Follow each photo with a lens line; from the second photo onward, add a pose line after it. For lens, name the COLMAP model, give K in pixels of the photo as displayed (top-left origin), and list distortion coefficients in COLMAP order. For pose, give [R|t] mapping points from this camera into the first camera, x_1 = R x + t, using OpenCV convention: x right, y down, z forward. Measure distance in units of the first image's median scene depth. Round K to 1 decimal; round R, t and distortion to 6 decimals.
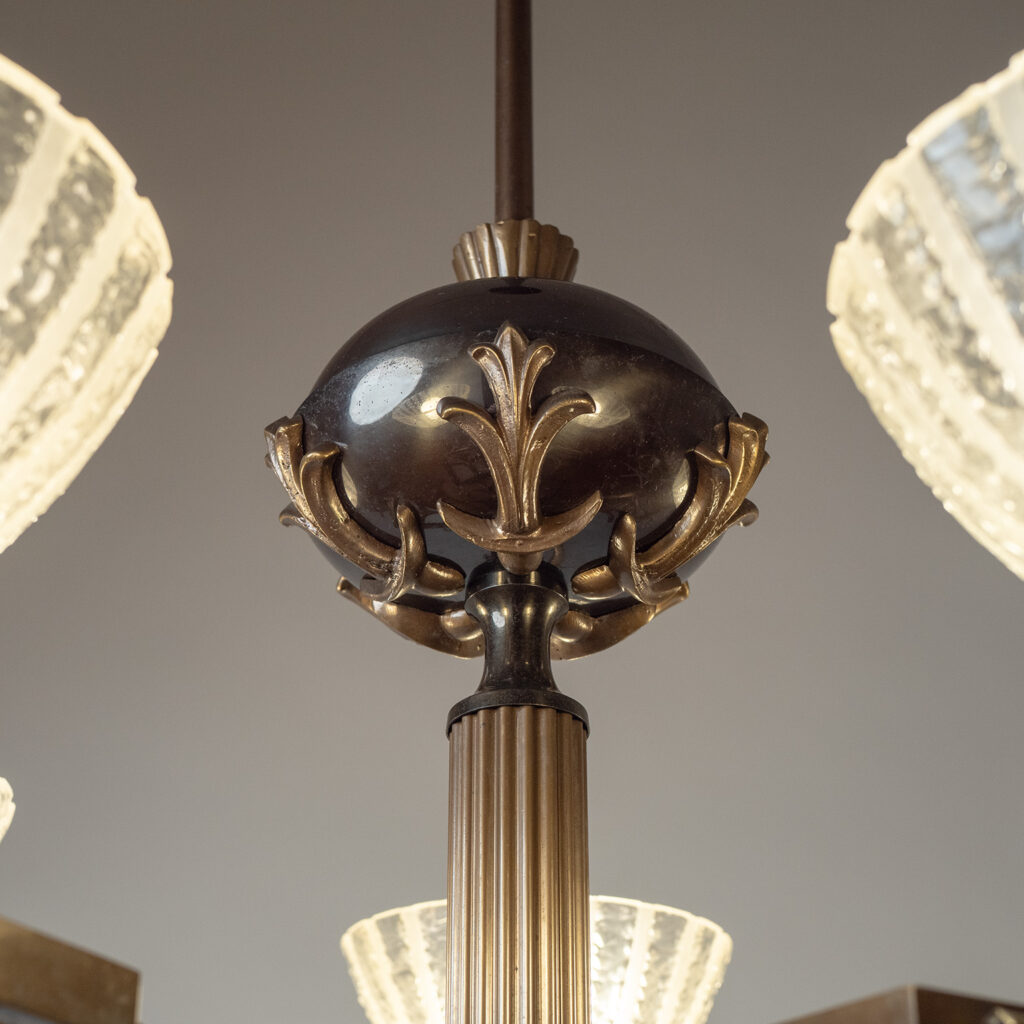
lens RADIAL K [[2021.5, 0, 512.0], [0, 2021.5, 512.0], [0, 0, 1]] dist [-0.035449, -0.150926]
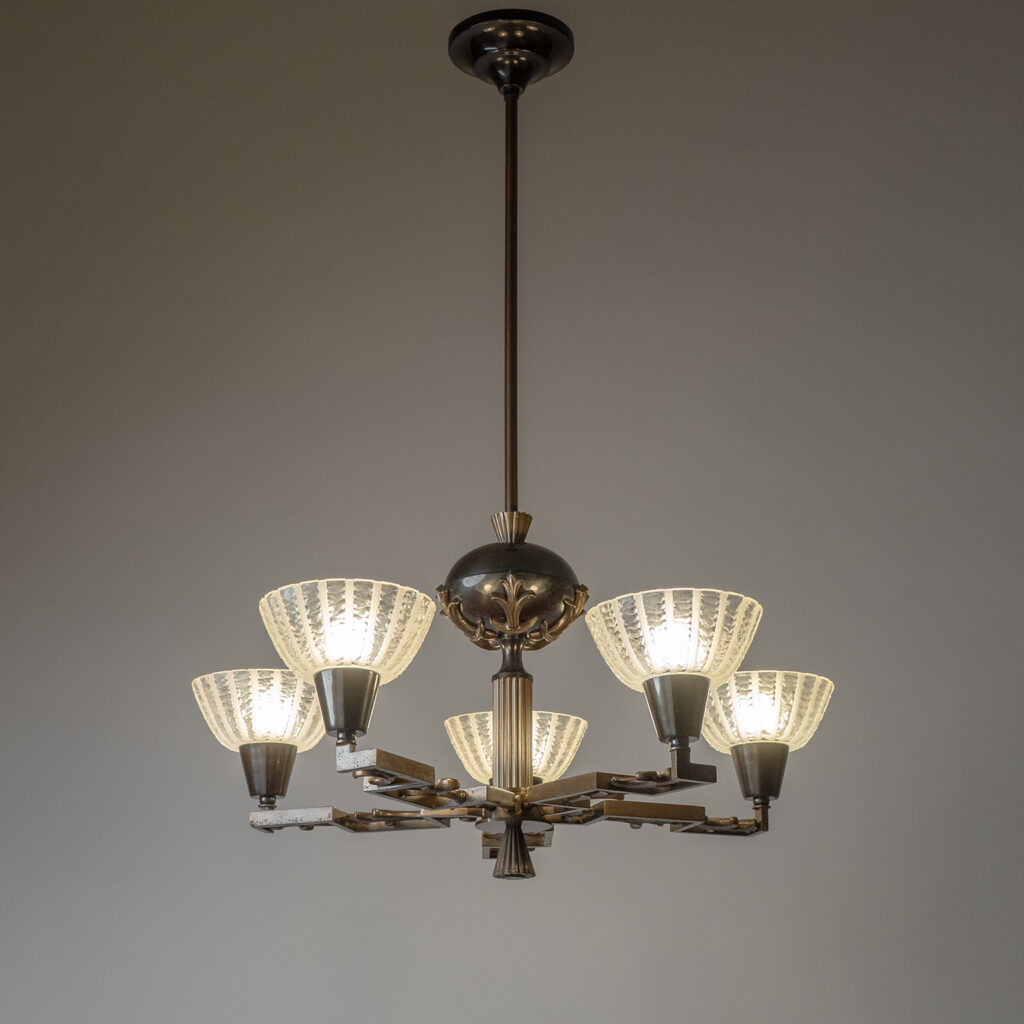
lens RADIAL K [[2251.7, 0, 512.0], [0, 2251.7, 512.0], [0, 0, 1]] dist [-0.059521, -0.510148]
pose [[0.999876, 0.003219, 0.015397, -0.056060], [-0.006189, 0.980399, 0.196923, -0.906762], [-0.014461, -0.196994, 0.980298, -2.628934]]
